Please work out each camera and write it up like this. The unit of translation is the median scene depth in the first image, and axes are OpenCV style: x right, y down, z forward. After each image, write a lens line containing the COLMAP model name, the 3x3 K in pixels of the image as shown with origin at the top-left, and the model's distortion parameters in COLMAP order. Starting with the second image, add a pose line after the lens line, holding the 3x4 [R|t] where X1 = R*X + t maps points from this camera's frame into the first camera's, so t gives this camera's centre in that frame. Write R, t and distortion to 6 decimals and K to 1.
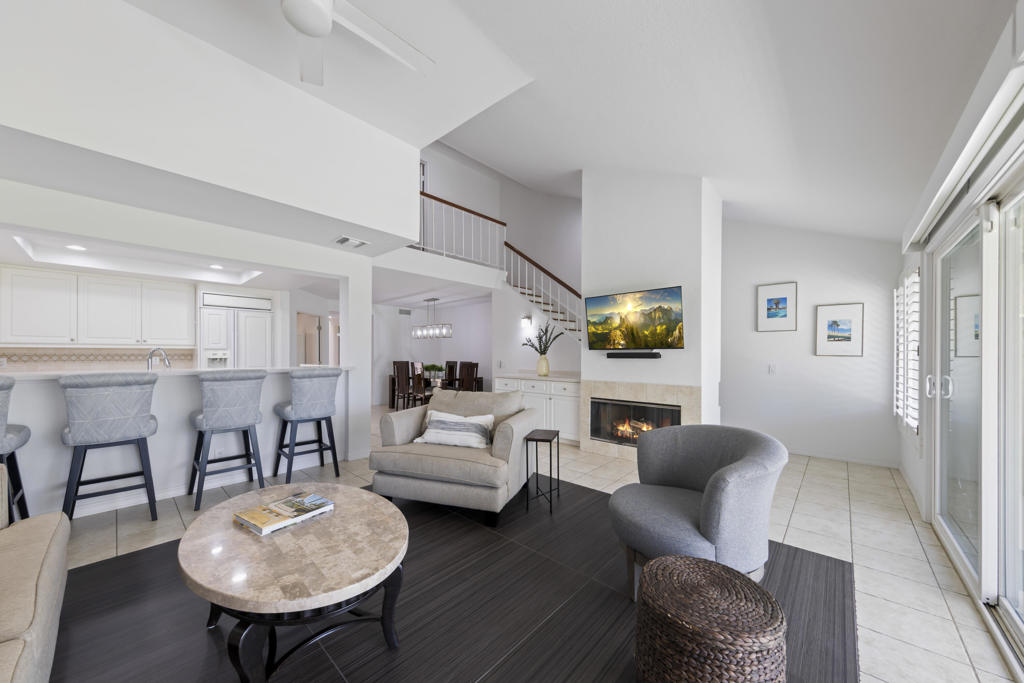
lens RADIAL K [[369.7, 0, 507.6], [0, 369.7, 353.5], [0, 0, 1]] dist [0.008877, 0.000065]
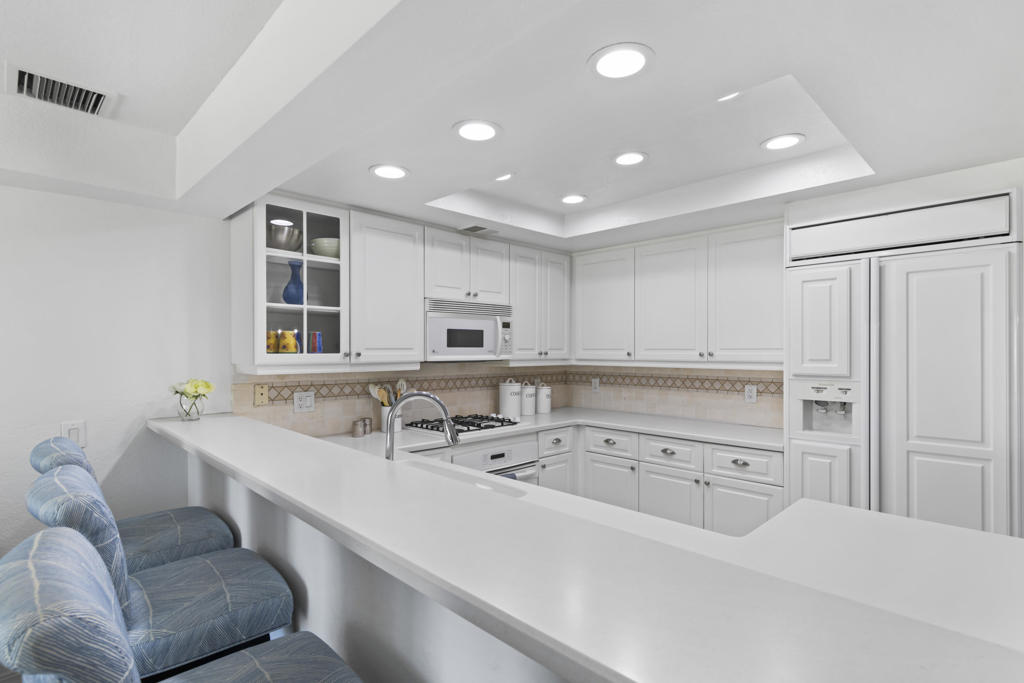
lens RADIAL K [[496.6, 0, 503.9], [0, 496.6, 348.4], [0, 0, 1]] dist [-0.001142, -0.000767]
pose [[-0.035835, -0.006092, -0.999339, -0.286590], [0.000535, 0.999981, -0.006115, -0.034625], [0.999358, -0.000754, -0.035832, 0.699258]]
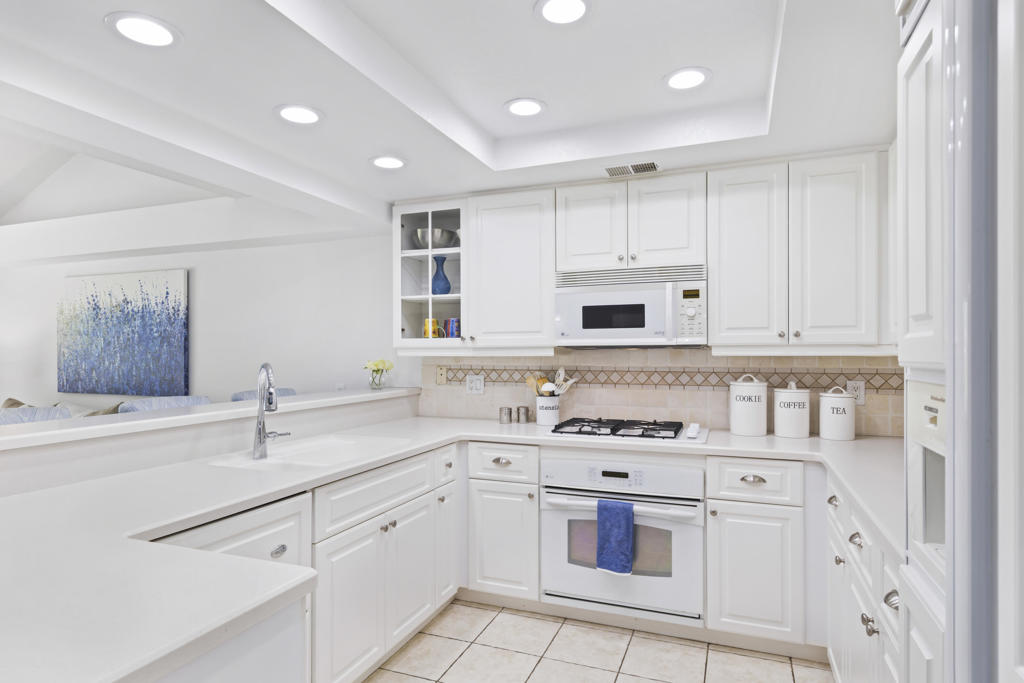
lens RADIAL K [[570.1, 0, 519.3], [0, 570.1, 348.9], [0, 0, 1]] dist [-0.003393, -0.000281]
pose [[-0.917268, 0.002050, -0.398266, -0.597247], [0.004418, 0.999978, -0.005028, -0.018097], [0.398247, -0.006371, -0.917256, 1.087840]]
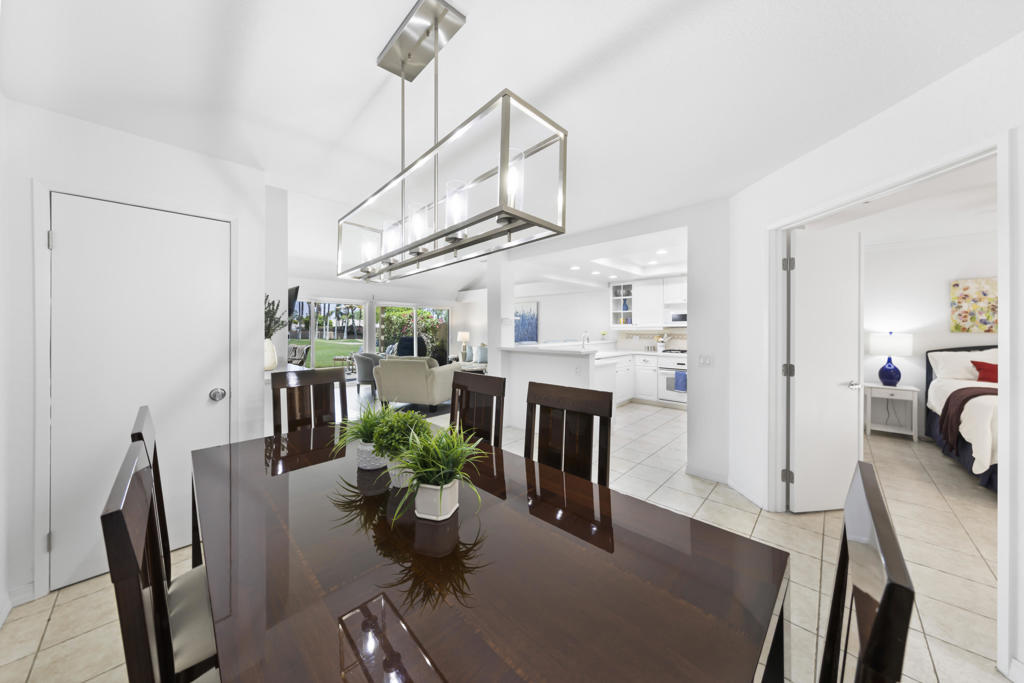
lens RADIAL K [[343.0, 0, 515.2], [0, 343.0, 330.9], [0, 0, 1]] dist [0.000463, -0.000059]
pose [[-0.999710, 0.002015, -0.024012, -0.355152], [0.001947, 0.999994, 0.002827, -0.013863], [0.024018, 0.002779, -0.999708, 1.668975]]
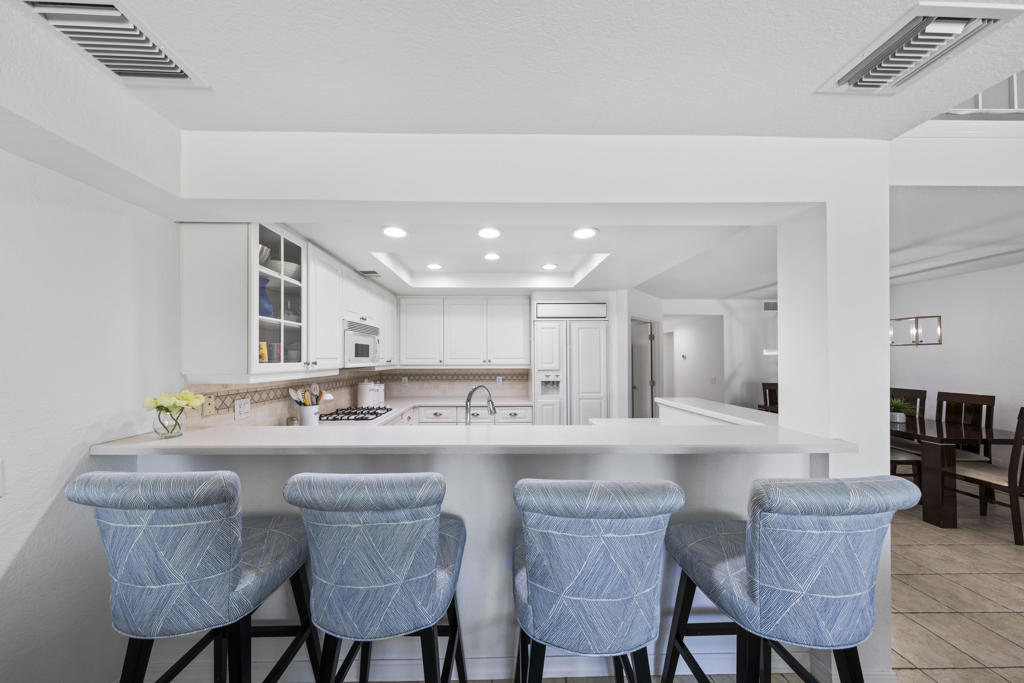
lens RADIAL K [[324.8, 0, 504.2], [0, 324.8, 354.0], [0, 0, 1]] dist [0.000077, -0.000057]
pose [[0.704707, -0.013688, -0.709366, -0.338350], [0.004052, 0.999875, -0.015268, -0.035821], [0.709487, 0.007885, 0.704675, 0.416147]]
